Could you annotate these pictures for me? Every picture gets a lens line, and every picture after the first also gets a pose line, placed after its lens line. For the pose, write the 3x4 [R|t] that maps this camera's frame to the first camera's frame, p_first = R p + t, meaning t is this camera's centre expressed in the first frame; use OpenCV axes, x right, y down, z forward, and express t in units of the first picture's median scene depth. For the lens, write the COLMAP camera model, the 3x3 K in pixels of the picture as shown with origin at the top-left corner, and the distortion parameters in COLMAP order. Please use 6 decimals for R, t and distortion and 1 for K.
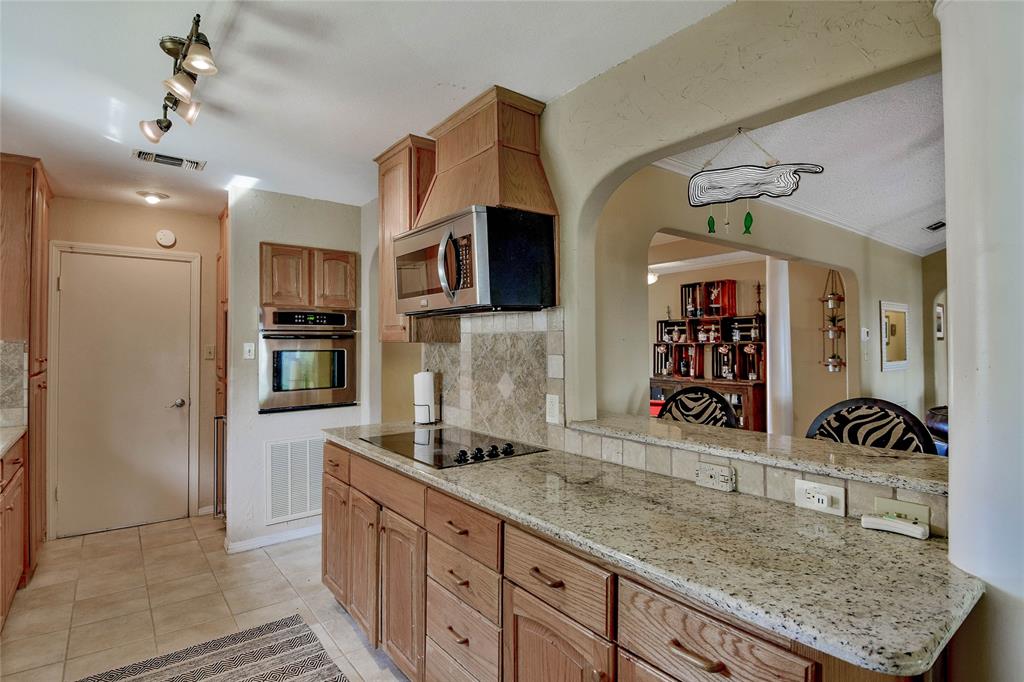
lens RADIAL K [[517.3, 0, 507.5], [0, 517.3, 336.8], [0, 0, 1]] dist [0.012507, -0.021521]
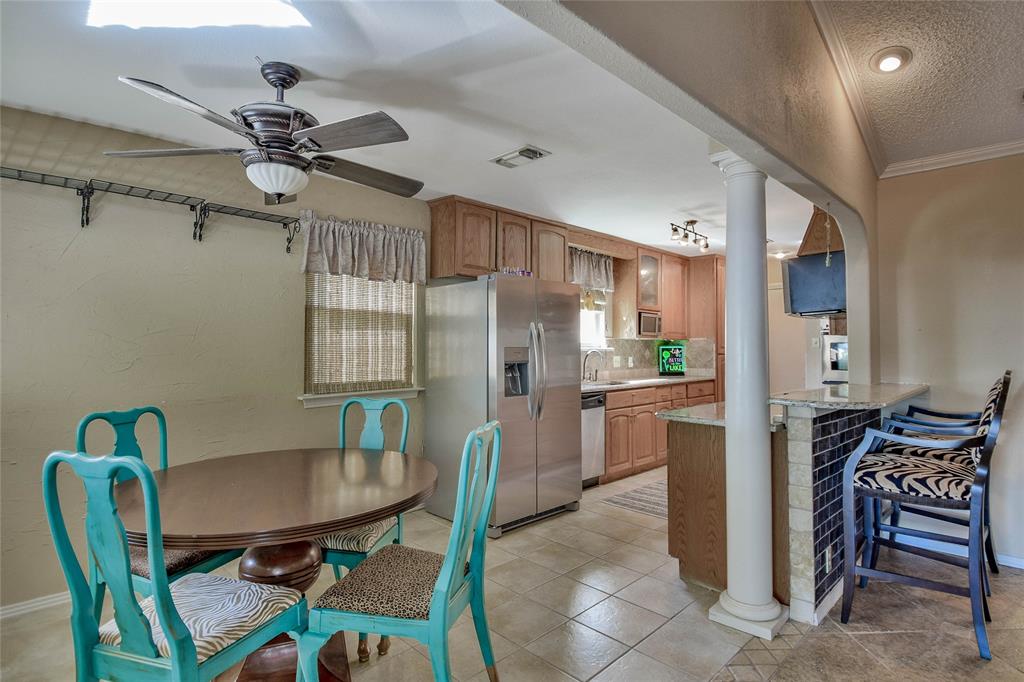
lens RADIAL K [[517.3, 0, 507.5], [0, 517.3, 336.8], [0, 0, 1]] dist [0.012507, -0.021521]
pose [[0.115364, -0.019850, -0.993125, 0.964286], [0.014040, 0.999733, -0.018351, 0.024049], [0.993224, -0.011827, 0.115612, -0.115416]]
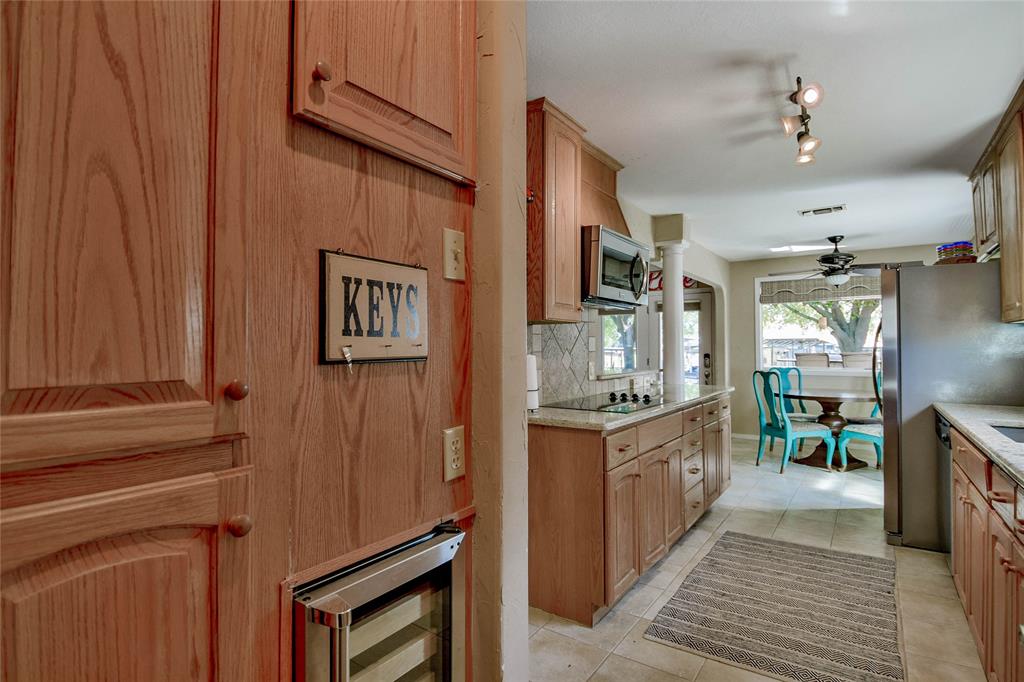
lens RADIAL K [[510.1, 0, 508.3], [0, 510.1, 338.6], [0, 0, 1]] dist [-0.002889, -0.019840]
pose [[-0.288362, 0.018301, 0.957347, -0.870113], [-0.009559, 0.999712, -0.021990, 0.049952], [-0.957474, -0.015492, -0.288104, 1.103122]]
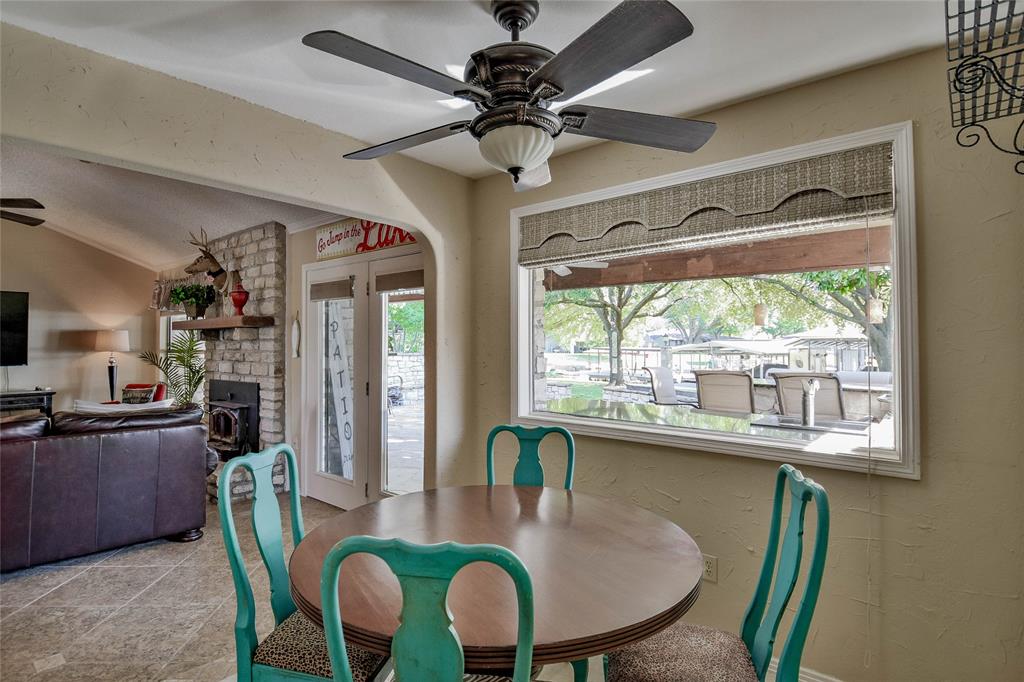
lens RADIAL K [[517.3, 0, 507.5], [0, 517.3, 336.8], [0, 0, 1]] dist [0.012507, -0.021521]
pose [[-0.192555, 0.019096, 0.981100, -0.124169], [-0.017276, 0.999590, -0.022846, 0.001591], [-0.981134, -0.021349, -0.192146, -0.216590]]
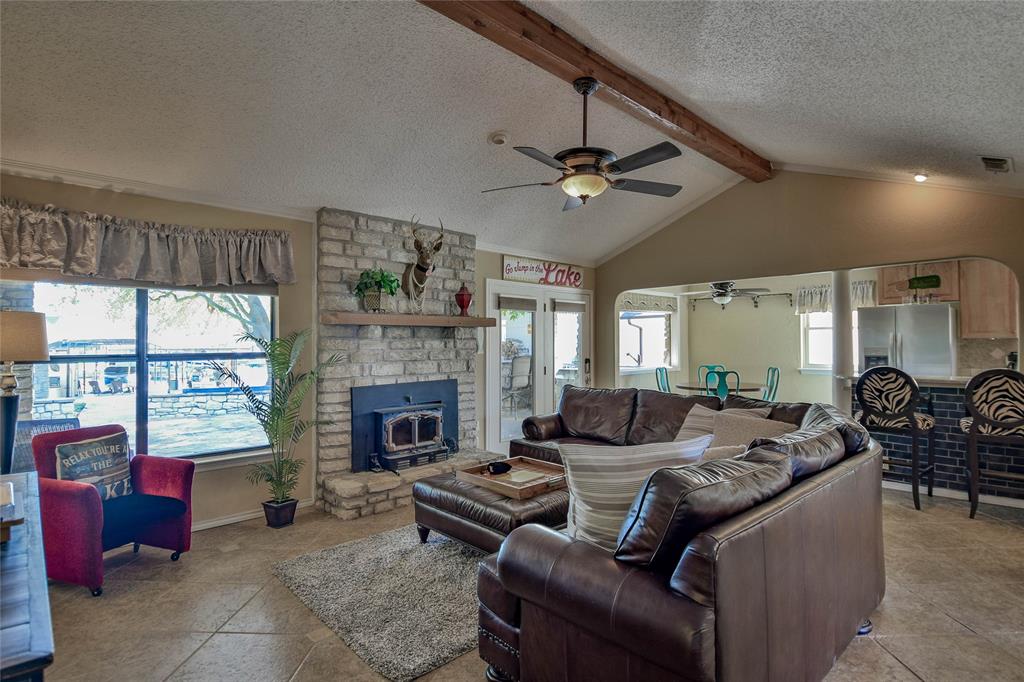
lens RADIAL K [[510.1, 0, 508.3], [0, 510.1, 338.6], [0, 0, 1]] dist [-0.002889, -0.019840]
pose [[-0.995881, 0.008536, -0.090264, 1.392591], [0.010733, 0.999657, -0.023886, 0.024880], [0.090029, -0.024757, -0.995631, 1.693571]]
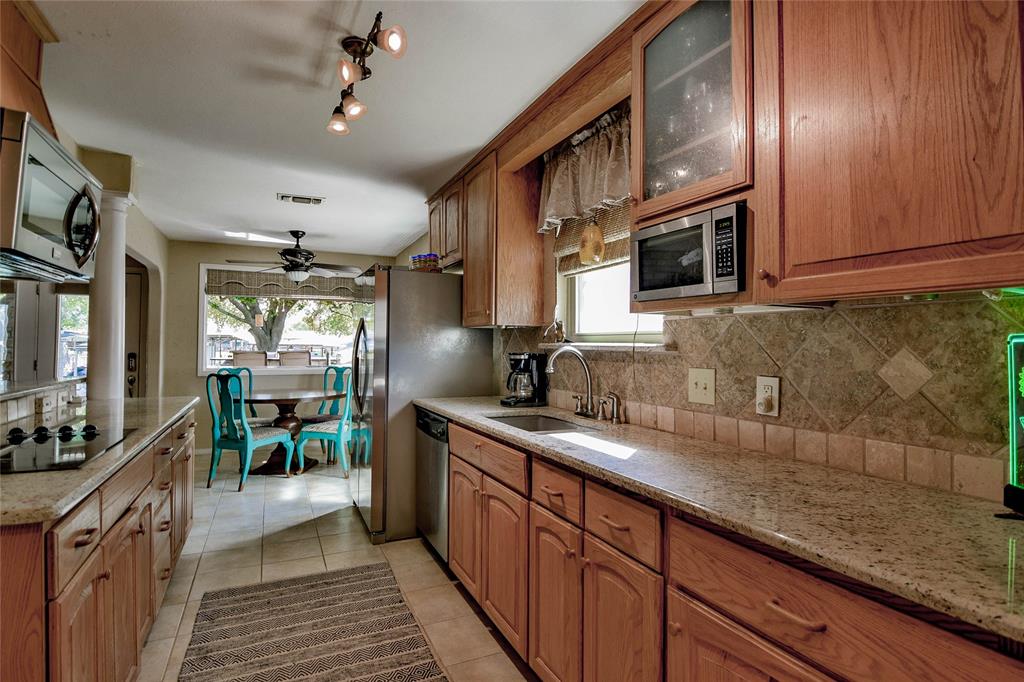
lens RADIAL K [[518.5, 0, 511.7], [0, 518.5, 333.9], [0, 0, 1]] dist [0.011621, -0.031647]
pose [[-0.974742, -0.000379, 0.223333, -0.640813], [-0.008263, 0.999375, -0.034369, 0.044781], [-0.223180, -0.035346, -0.974136, 1.048118]]
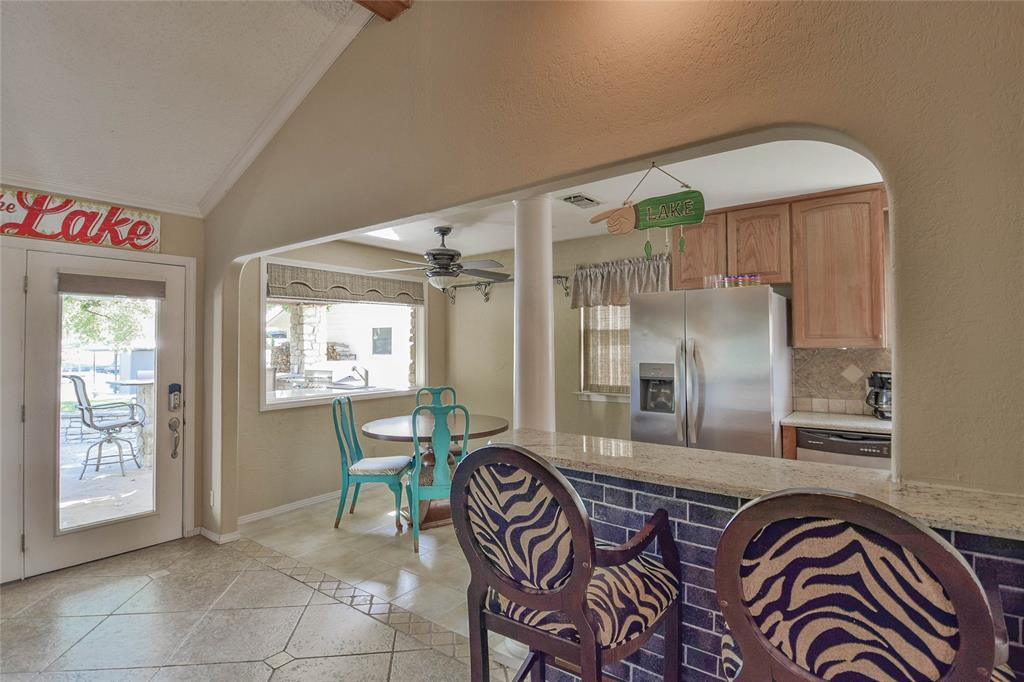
lens RADIAL K [[510.1, 0, 508.3], [0, 510.1, 338.6], [0, 0, 1]] dist [-0.002889, -0.019840]
pose [[-0.967406, 0.003877, -0.253200, 0.488079], [0.011292, 0.999549, -0.027837, 0.002170], [0.252978, -0.029789, -0.967013, 0.946631]]
